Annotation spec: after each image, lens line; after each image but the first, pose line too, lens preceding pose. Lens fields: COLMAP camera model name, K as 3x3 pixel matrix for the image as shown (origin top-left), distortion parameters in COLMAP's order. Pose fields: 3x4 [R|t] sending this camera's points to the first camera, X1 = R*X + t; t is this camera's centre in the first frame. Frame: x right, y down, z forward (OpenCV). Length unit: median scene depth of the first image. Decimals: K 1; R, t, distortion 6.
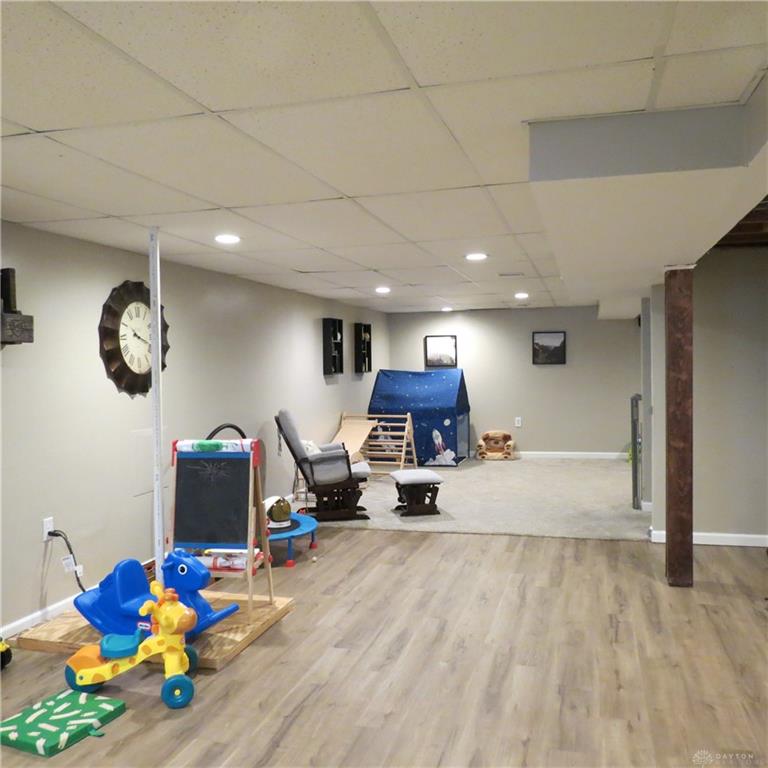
lens RADIAL K [[731.0, 0, 384.0], [0, 731.0, 384.0], [0, 0, 1]] dist [-0.022763, 0.015002]
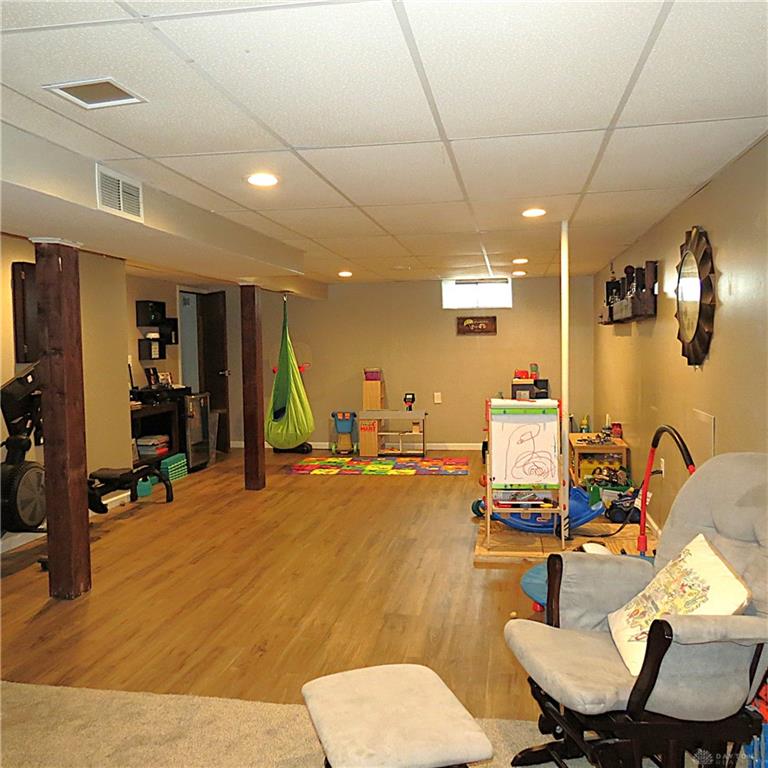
lens RADIAL K [[731.0, 0, 384.0], [0, 731.0, 384.0], [0, 0, 1]] dist [-0.022763, 0.015002]
pose [[-0.993802, 0.040979, -0.103335, 0.115109], [0.032762, 0.996256, 0.080000, -0.049683], [0.106227, 0.076119, -0.991424, 2.114364]]
